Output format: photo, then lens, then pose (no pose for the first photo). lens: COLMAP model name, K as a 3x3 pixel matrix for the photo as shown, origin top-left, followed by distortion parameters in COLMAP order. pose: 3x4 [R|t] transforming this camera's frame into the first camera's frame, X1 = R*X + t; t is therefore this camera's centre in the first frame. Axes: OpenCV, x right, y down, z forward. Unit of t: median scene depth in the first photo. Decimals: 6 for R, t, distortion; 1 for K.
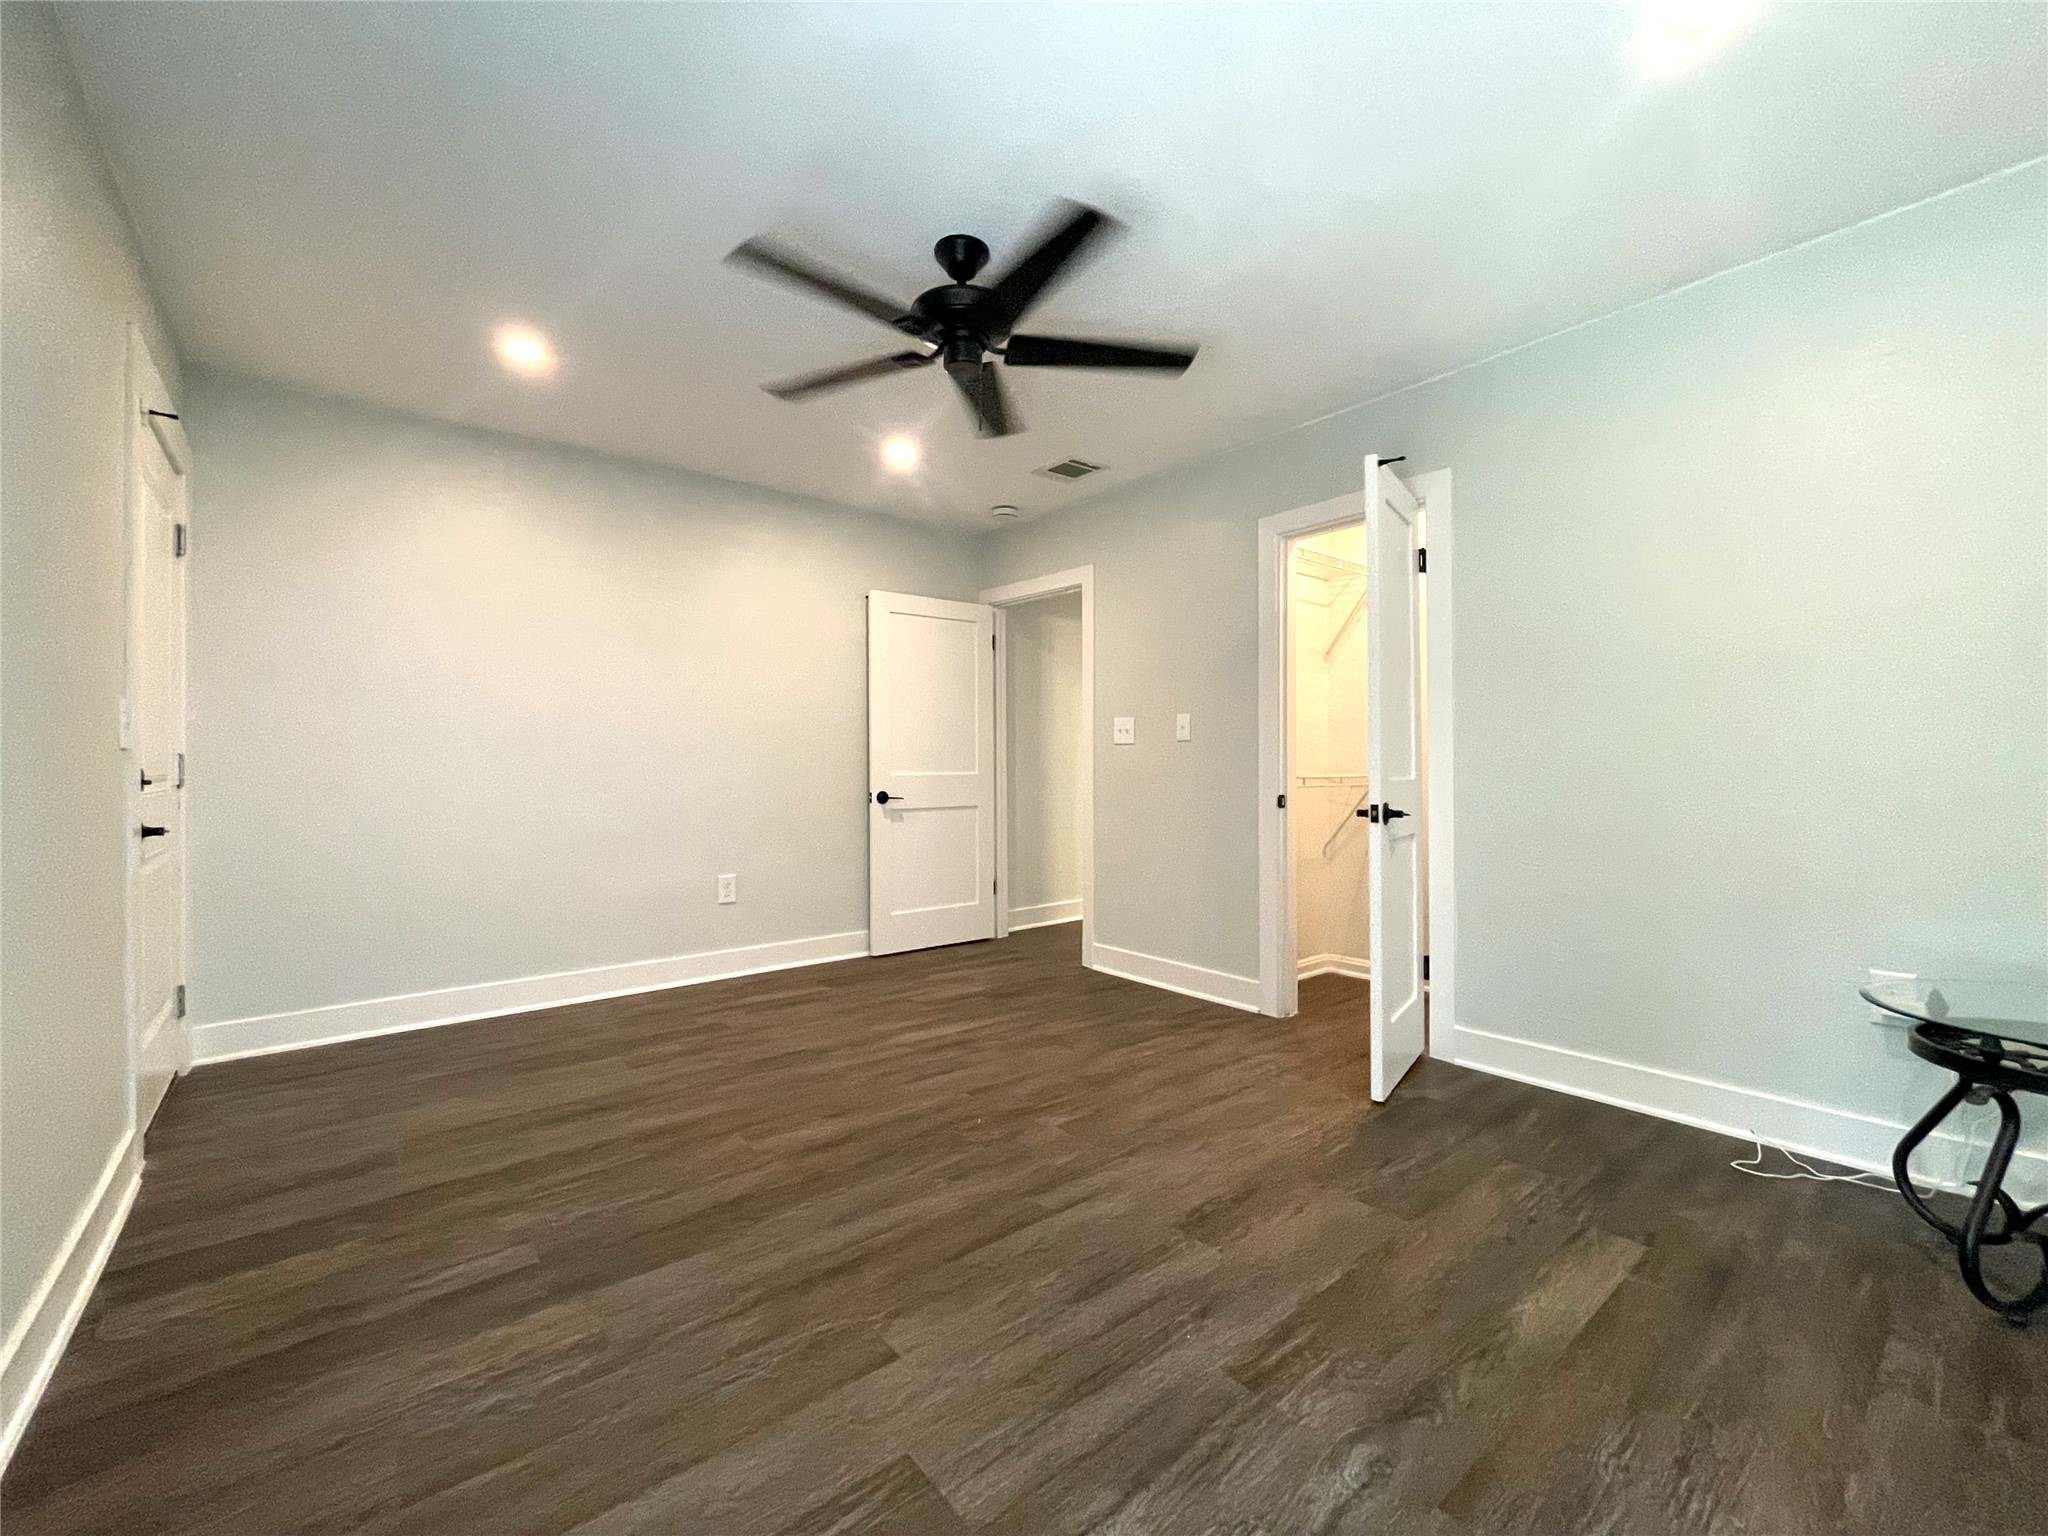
lens RADIAL K [[849.3, 0, 1023.6], [0, 849.3, 765.3], [0, 0, 1]] dist [0.000214, 0.000967]
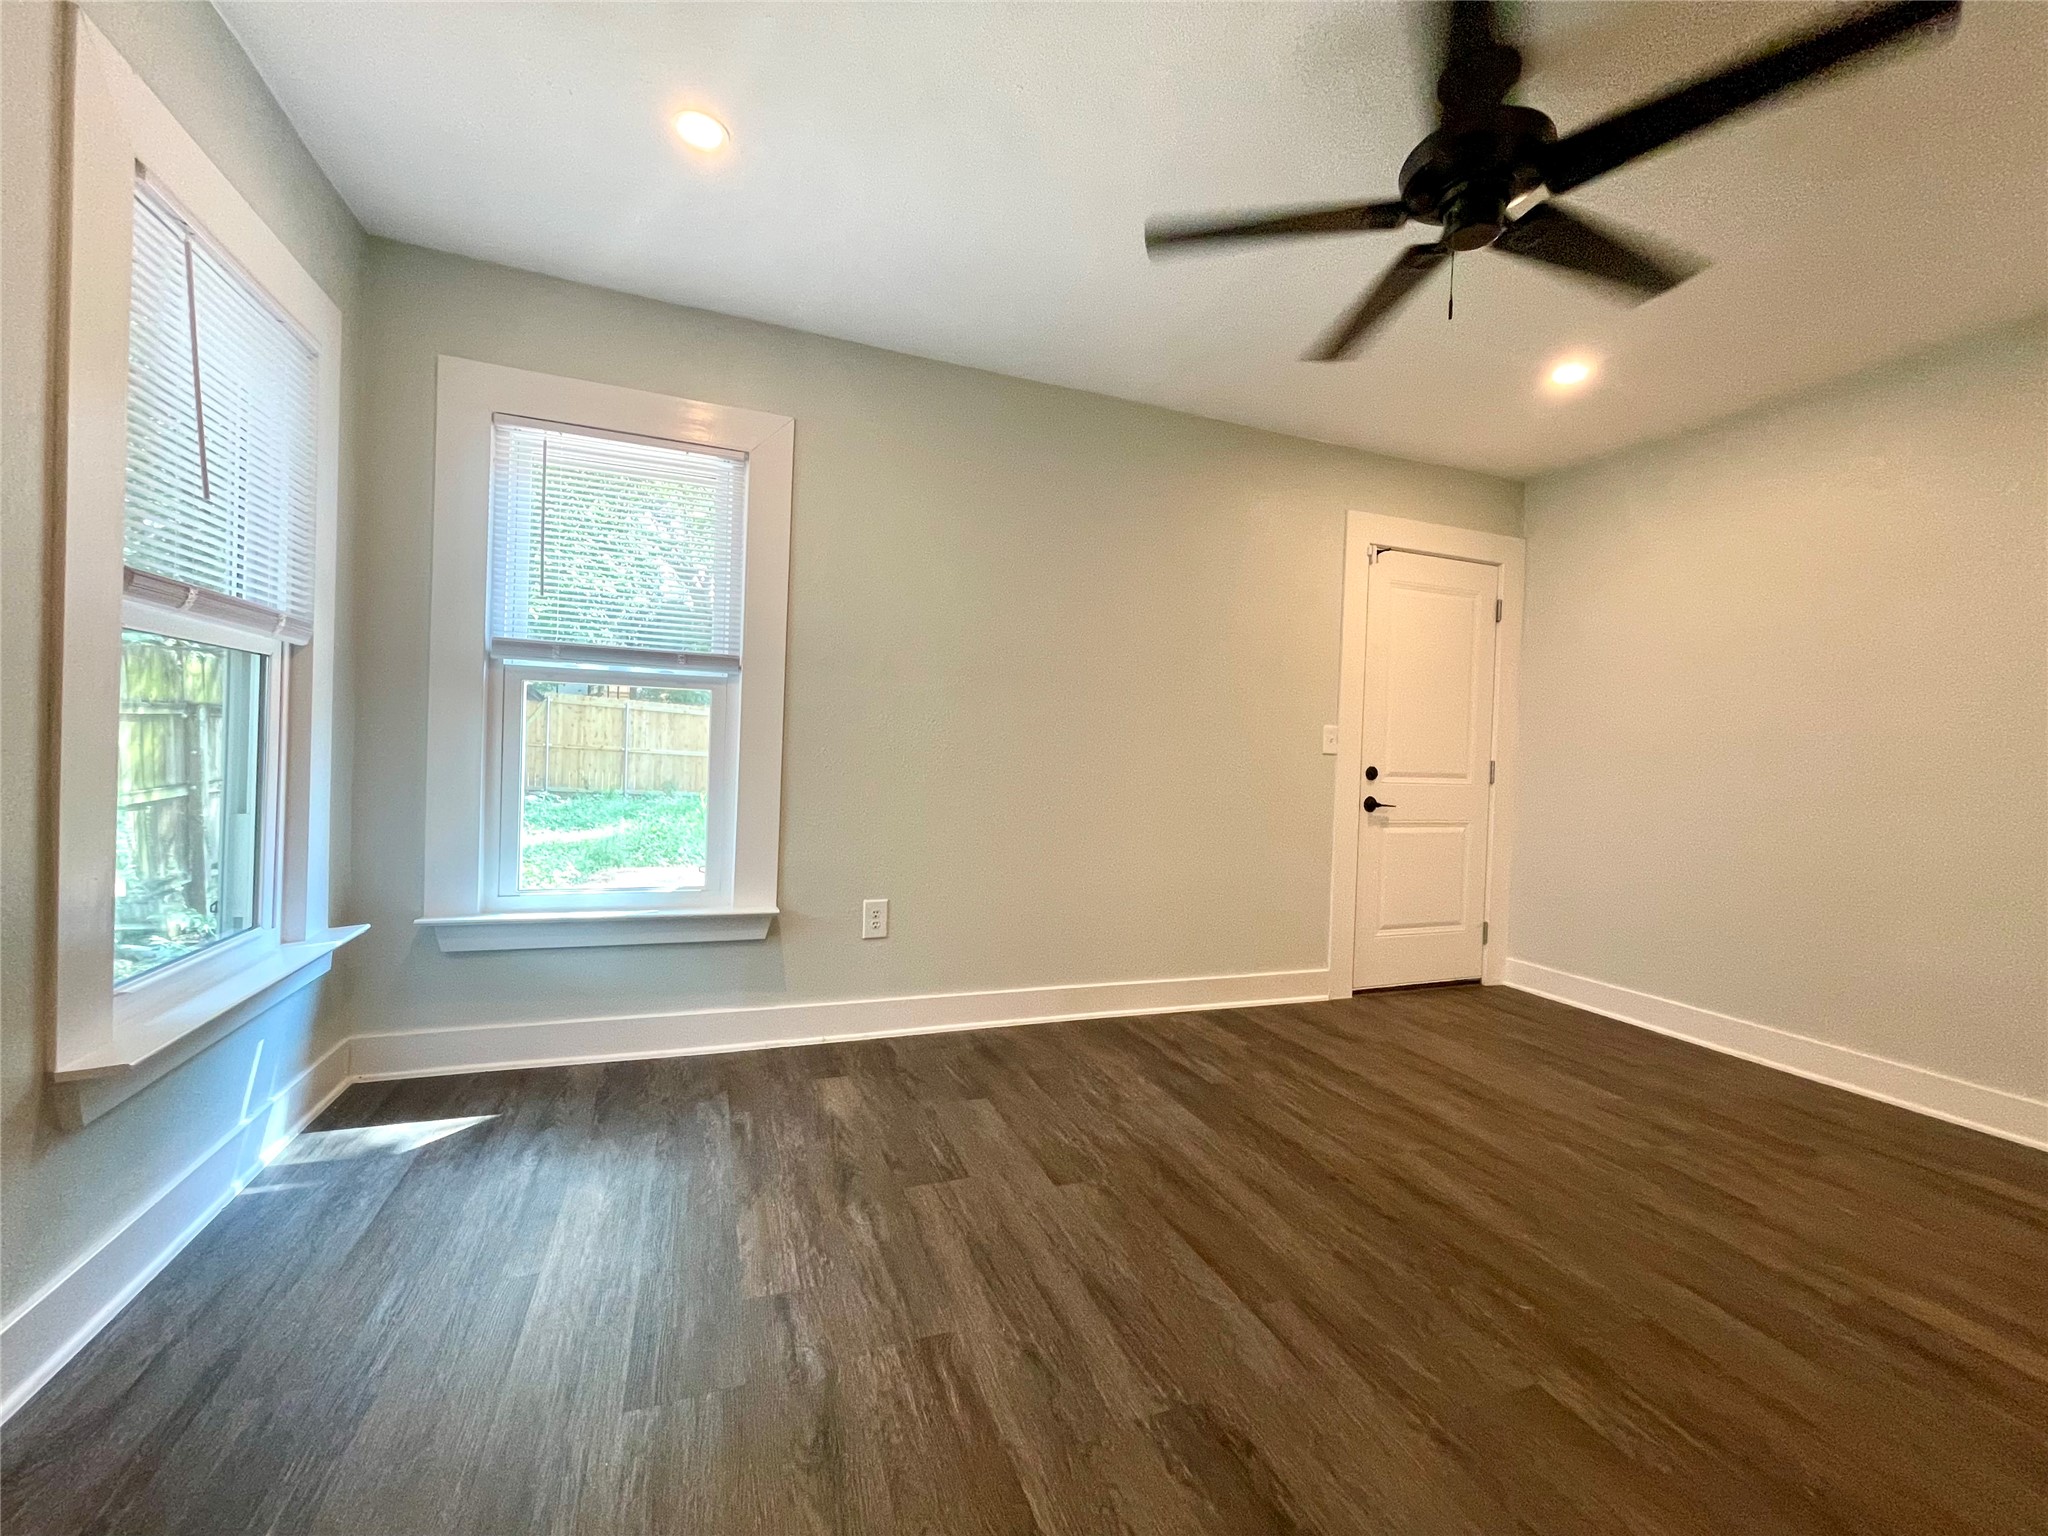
lens RADIAL K [[849.3, 0, 1023.3], [0, 849.3, 764.4], [0, 0, 1]] dist [0.000214, 0.000967]
pose [[-0.333070, 0.004469, -0.942891, 0.883087], [-0.033106, 0.999317, 0.016431, -0.007181], [0.942321, 0.036688, -0.332695, 1.042690]]
